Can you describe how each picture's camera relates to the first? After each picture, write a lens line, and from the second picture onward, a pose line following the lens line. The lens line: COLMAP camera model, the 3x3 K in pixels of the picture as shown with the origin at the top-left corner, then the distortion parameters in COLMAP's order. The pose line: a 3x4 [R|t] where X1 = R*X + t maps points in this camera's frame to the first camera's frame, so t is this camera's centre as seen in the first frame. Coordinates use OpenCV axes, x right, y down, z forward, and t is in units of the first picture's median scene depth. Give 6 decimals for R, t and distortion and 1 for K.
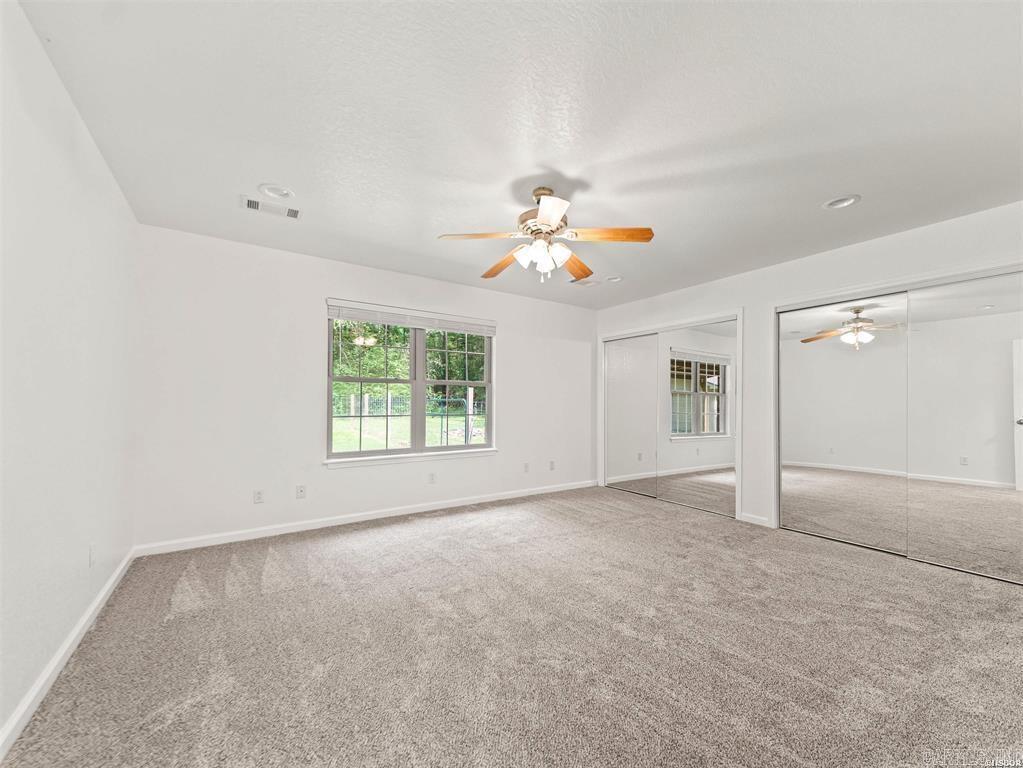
lens RADIAL K [[399.8, 0, 501.7], [0, 399.8, 388.9], [0, 0, 1]] dist [0.023919, -0.006001]
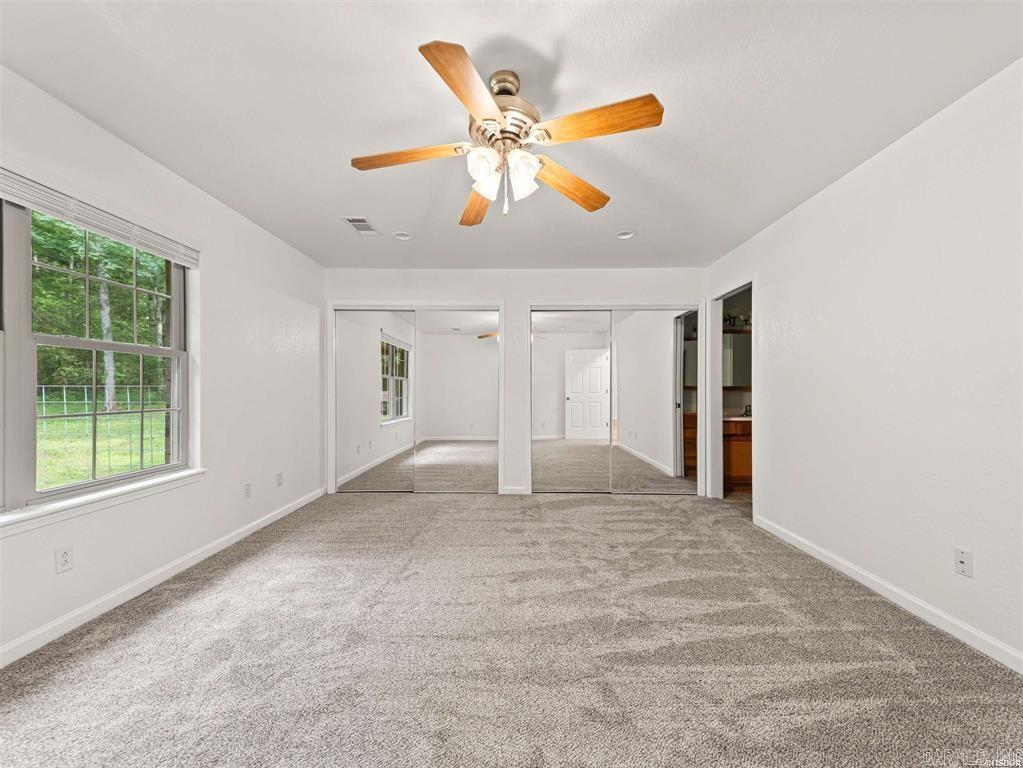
lens RADIAL K [[399.8, 0, 509.9], [0, 399.8, 380.9], [0, 0, 1]] dist [0.023919, -0.006001]
pose [[0.557402, 0.010771, 0.830173, -0.321749], [-0.027553, 0.999605, 0.005530, 0.012893], [-0.829785, -0.025956, 0.557479, 0.413051]]
